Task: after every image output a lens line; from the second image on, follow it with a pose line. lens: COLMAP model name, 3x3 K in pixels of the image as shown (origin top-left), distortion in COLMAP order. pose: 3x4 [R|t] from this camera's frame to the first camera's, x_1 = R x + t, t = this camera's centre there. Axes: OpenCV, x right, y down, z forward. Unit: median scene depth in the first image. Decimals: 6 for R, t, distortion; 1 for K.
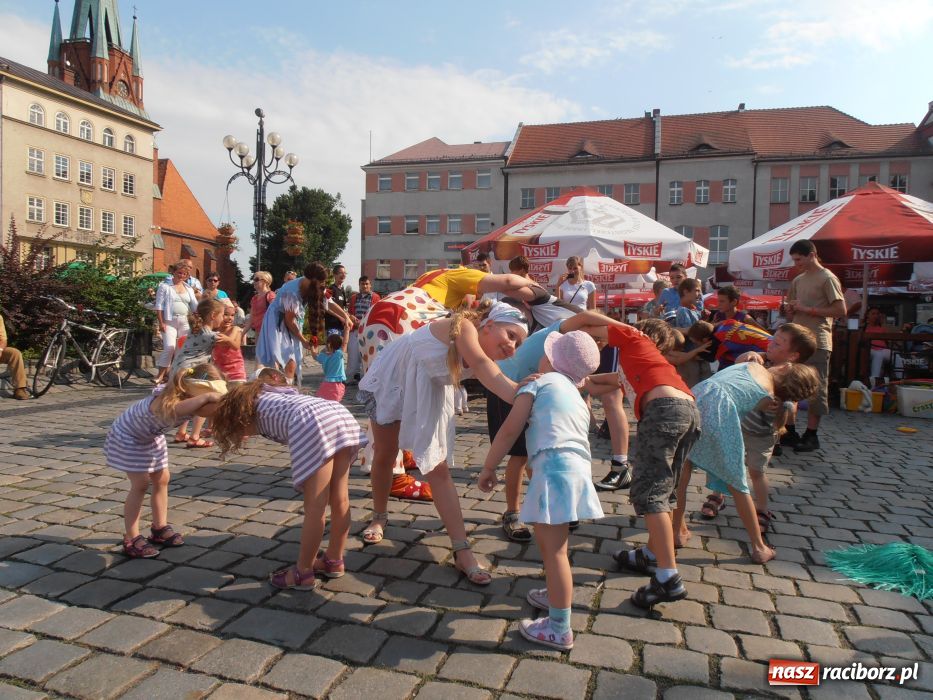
lens RADIAL K [[657.7, 0, 477.1], [0, 657.7, 323.3], [0, 0, 1]] dist [-0.012913, 0.001728]
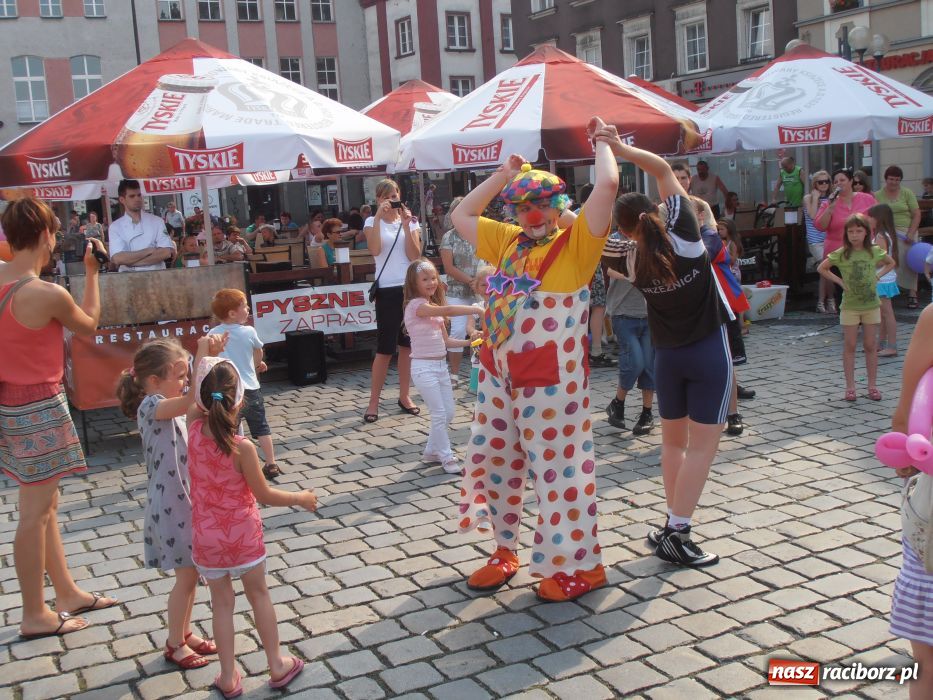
lens RADIAL K [[1063.5, 0, 465.3], [0, 1063.5, 343.5], [0, 0, 1]] dist [-0.054633, 0.000000]
pose [[0.718636, -0.170722, 0.674104, -0.078730], [0.079807, 0.983238, 0.163933, -0.016250], [-0.690792, -0.064010, 0.720215, 0.025938]]
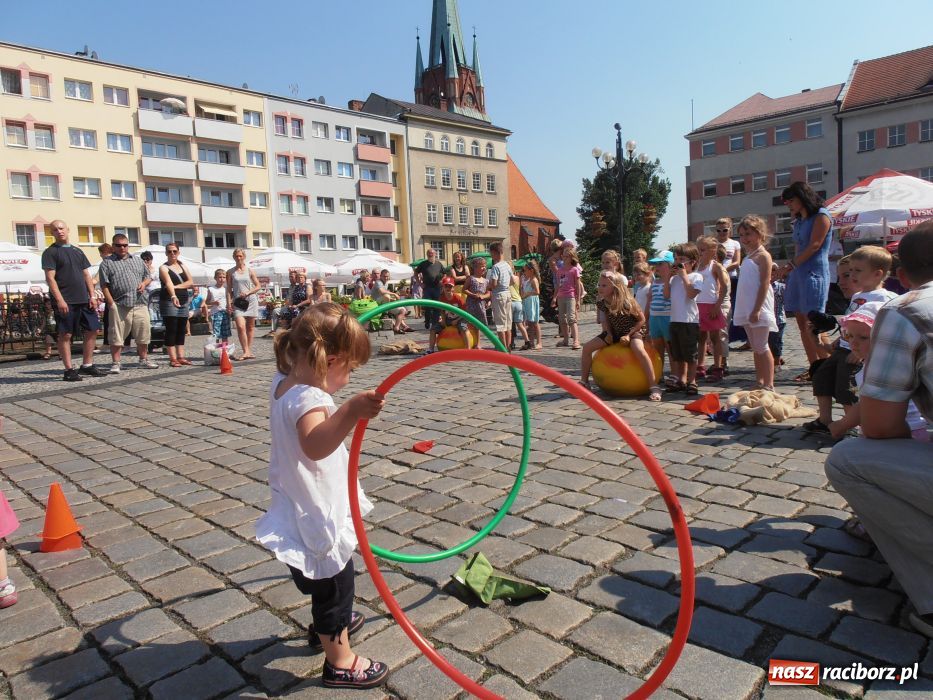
lens RADIAL K [[657.7, 0, 459.1], [0, 657.7, 347.6], [0, 0, 1]] dist [-0.012913, 0.001728]
pose [[0.877794, -0.023654, -0.478455, 0.004724], [0.066501, 0.995126, 0.072809, 0.002698], [0.474401, -0.095729, 0.875088, -0.160281]]
